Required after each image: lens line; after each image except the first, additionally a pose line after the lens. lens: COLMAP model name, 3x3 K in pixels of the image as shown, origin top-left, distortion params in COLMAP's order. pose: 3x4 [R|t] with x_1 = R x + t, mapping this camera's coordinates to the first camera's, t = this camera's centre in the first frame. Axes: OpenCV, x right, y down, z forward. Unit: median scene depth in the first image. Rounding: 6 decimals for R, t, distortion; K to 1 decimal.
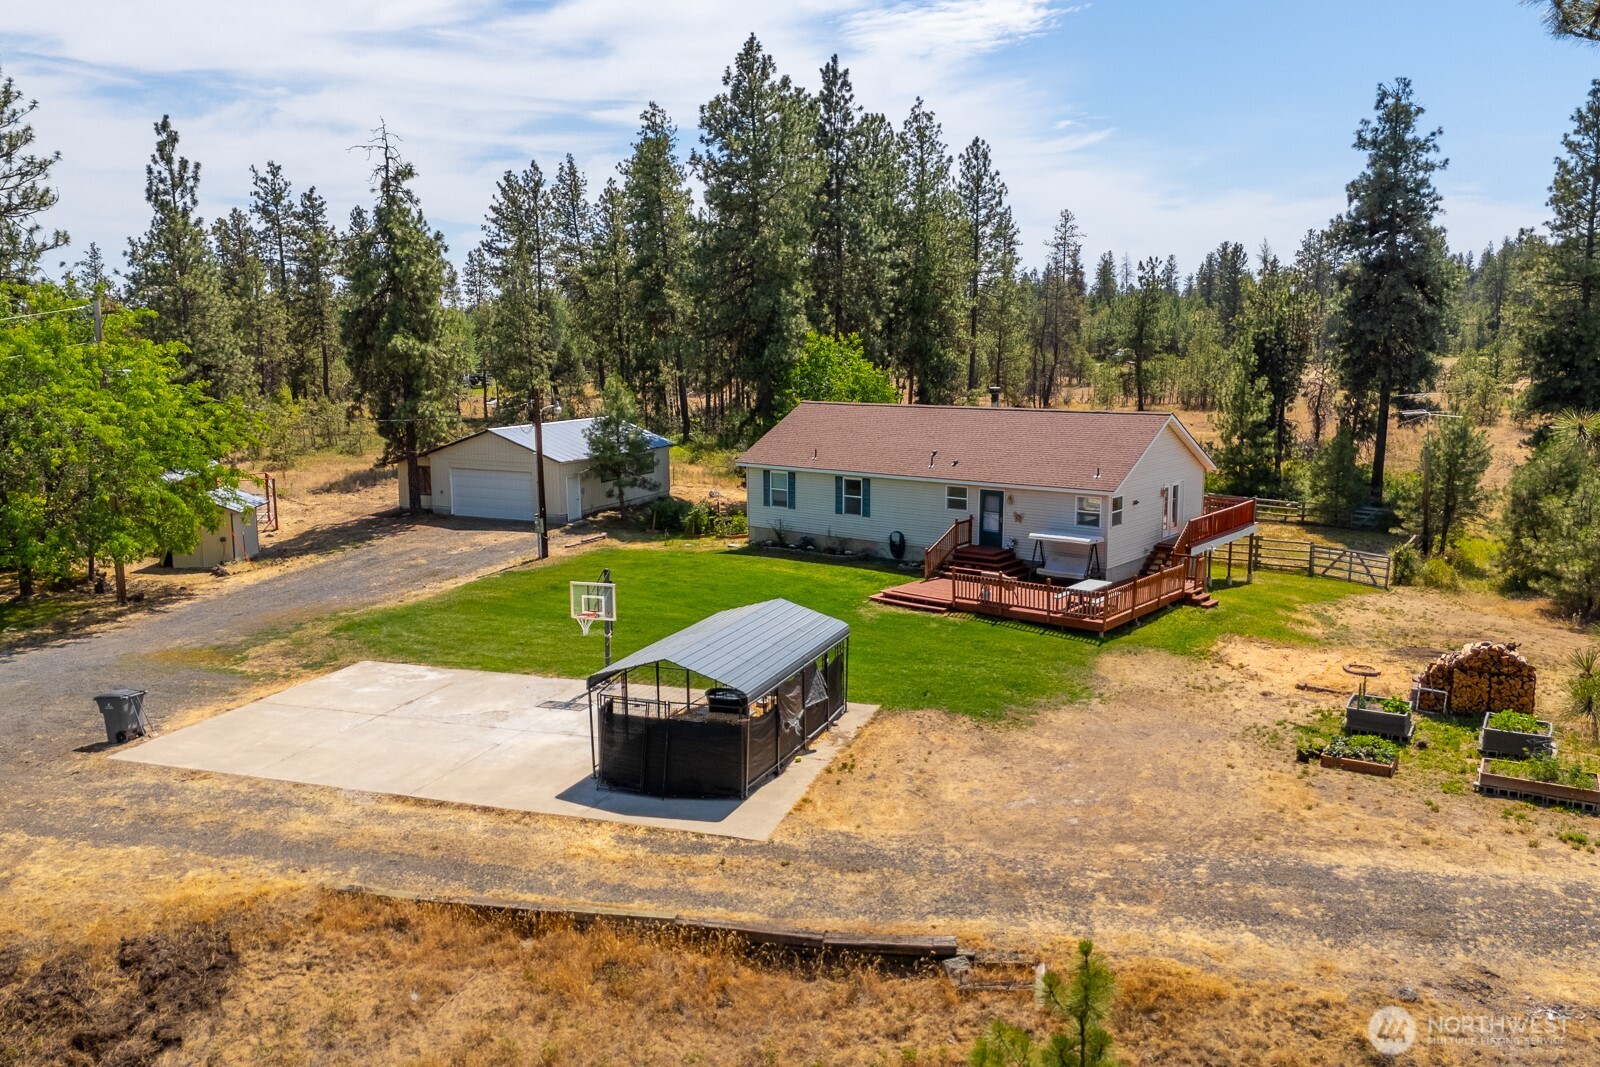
lens RADIAL K [[1125.2, 0, 799.7], [0, 1125.2, 570.8], [0, 0, 1]] dist [0.056569, -0.131842]
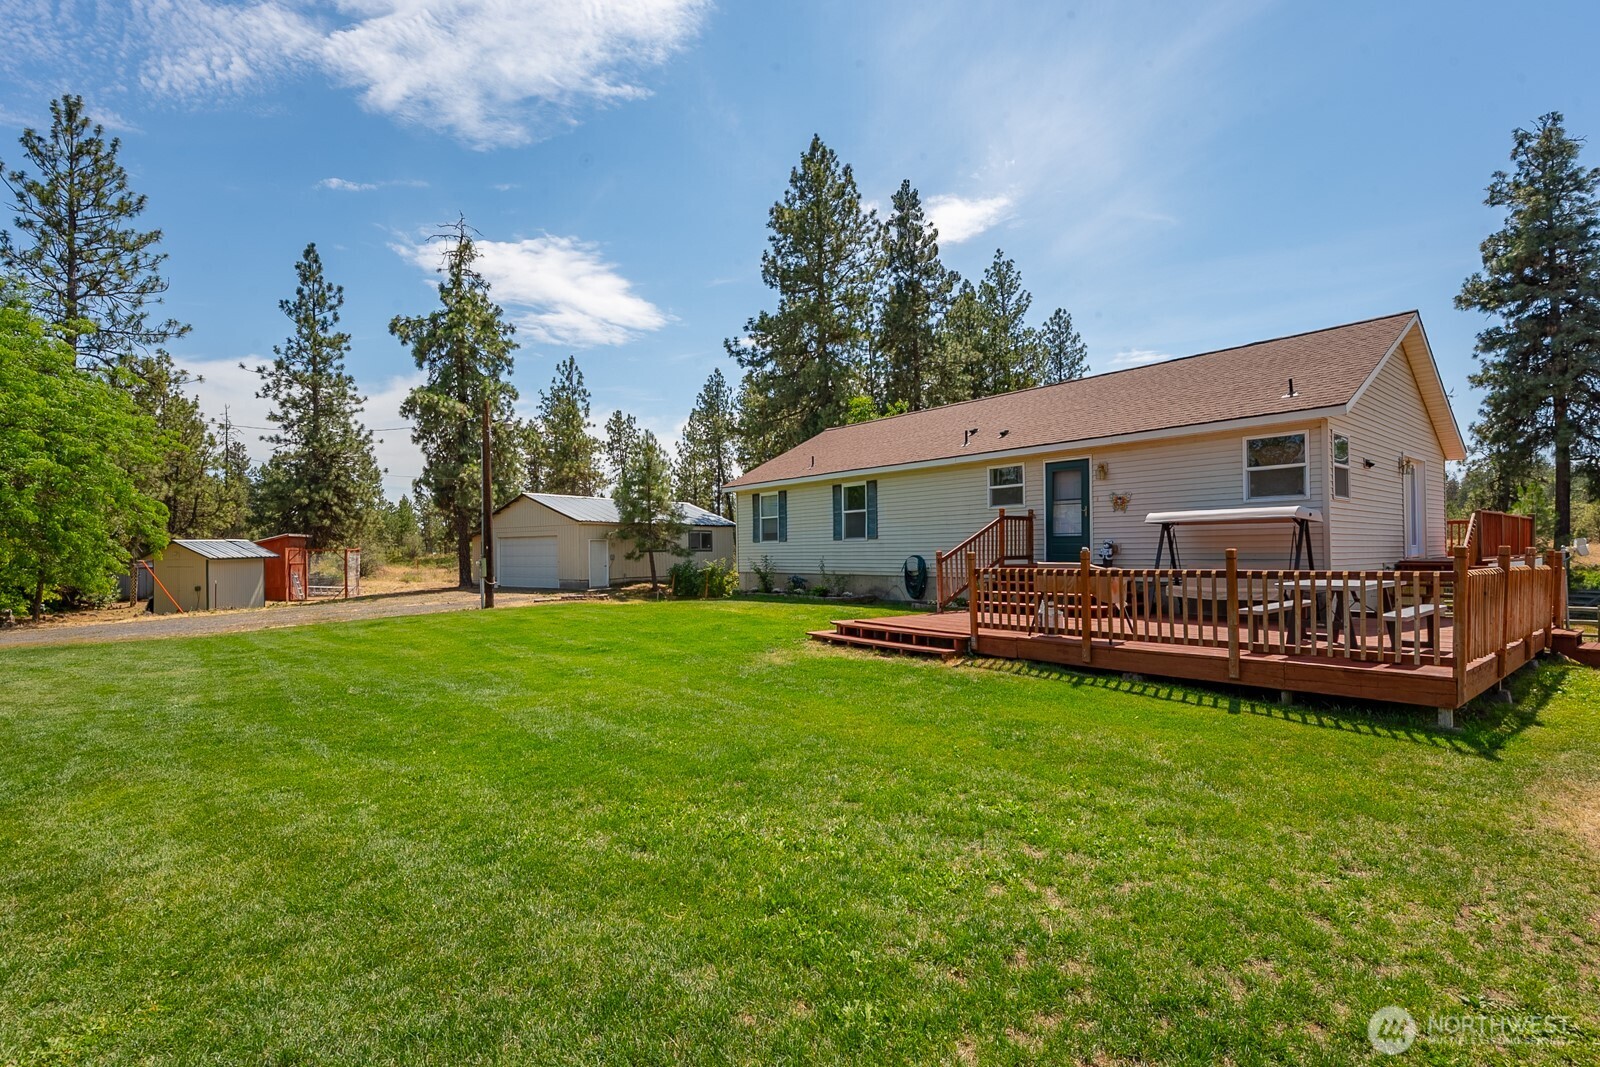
lens RADIAL K [[731.1, 0, 800.0], [0, 731.1, 533.5], [0, 0, 1]] dist [-0.000583, -0.000318]
pose [[0.977903, -0.013679, -0.208611, 0.101781], [-0.032182, 0.976114, -0.214863, 0.040270], [0.206567, 0.216828, 0.954105, 0.554202]]
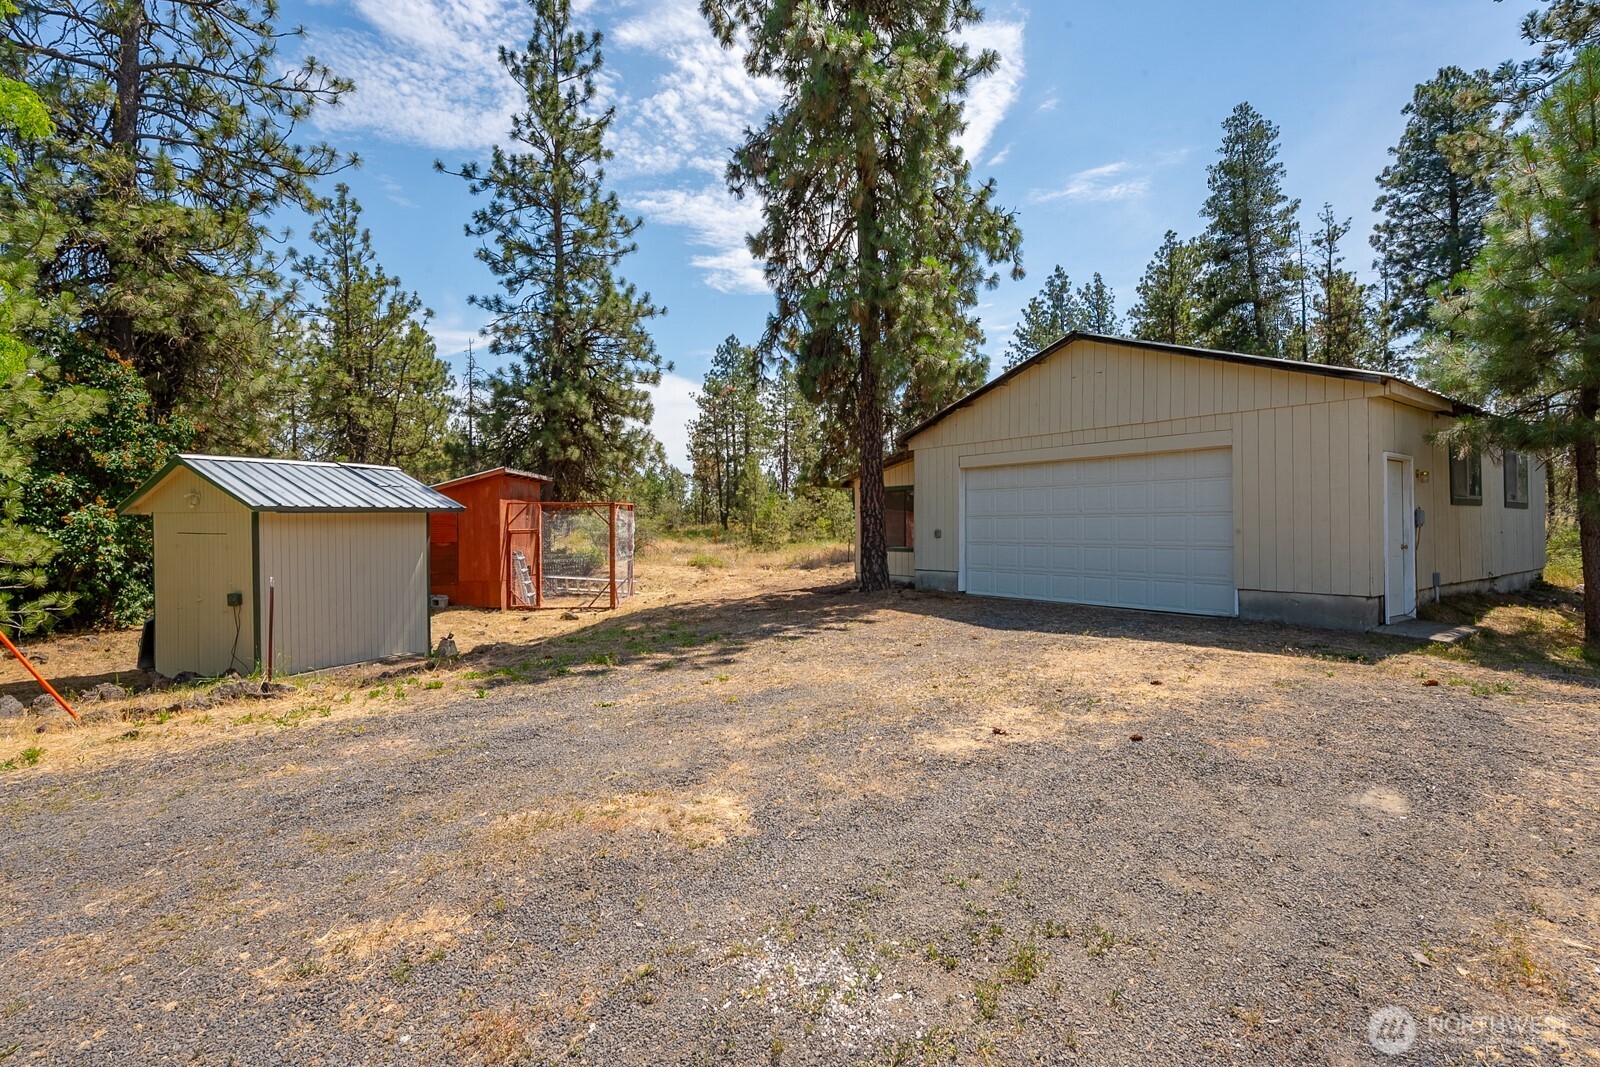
lens RADIAL K [[772.3, 0, 797.6], [0, 772.3, 519.0], [0, 0, 1]] dist [-0.000835, 0.000030]
pose [[0.873369, -0.004272, -0.487040, -0.284994], [-0.096711, 0.978529, -0.182008, -0.029106], [0.477360, 0.206063, 0.854204, 0.937353]]
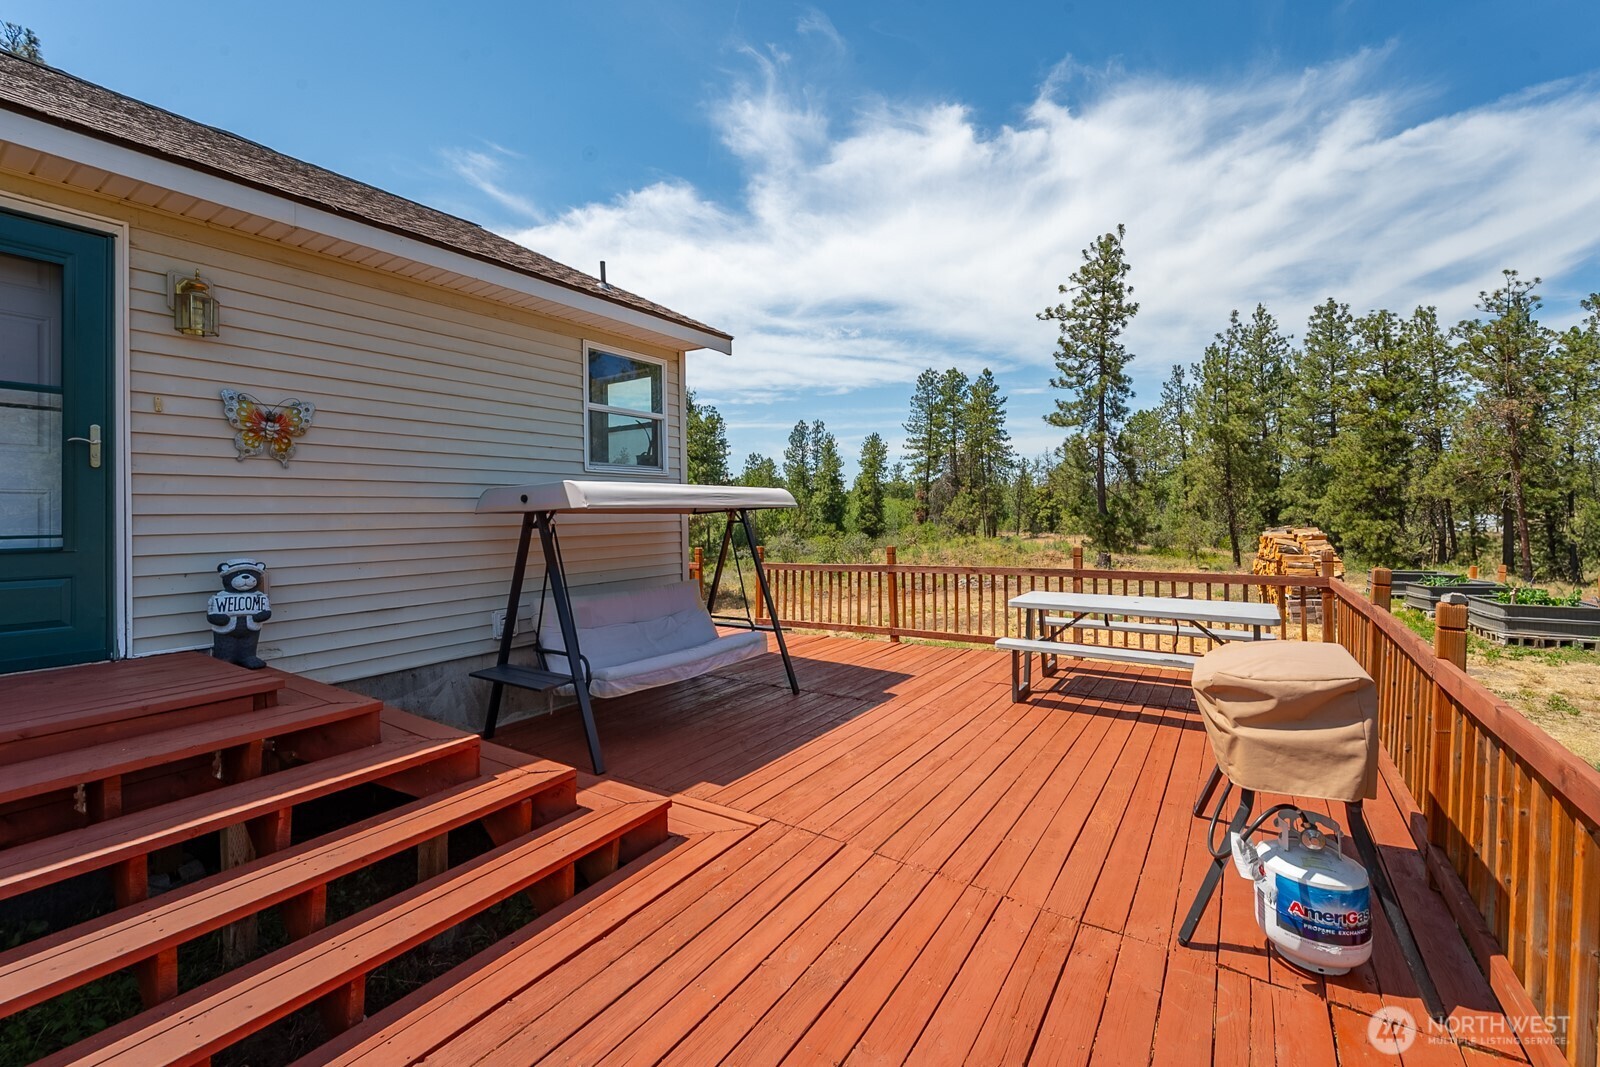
lens RADIAL K [[650.5, 0, 814.8], [0, 650.5, 527.1], [0, 0, 1]] dist [-0.001854, -0.000110]
pose [[-0.085561, -0.023309, 0.996060, 0.082677], [0.206928, 0.977511, 0.040649, -0.018537], [-0.974608, 0.209590, -0.078813, 0.807408]]
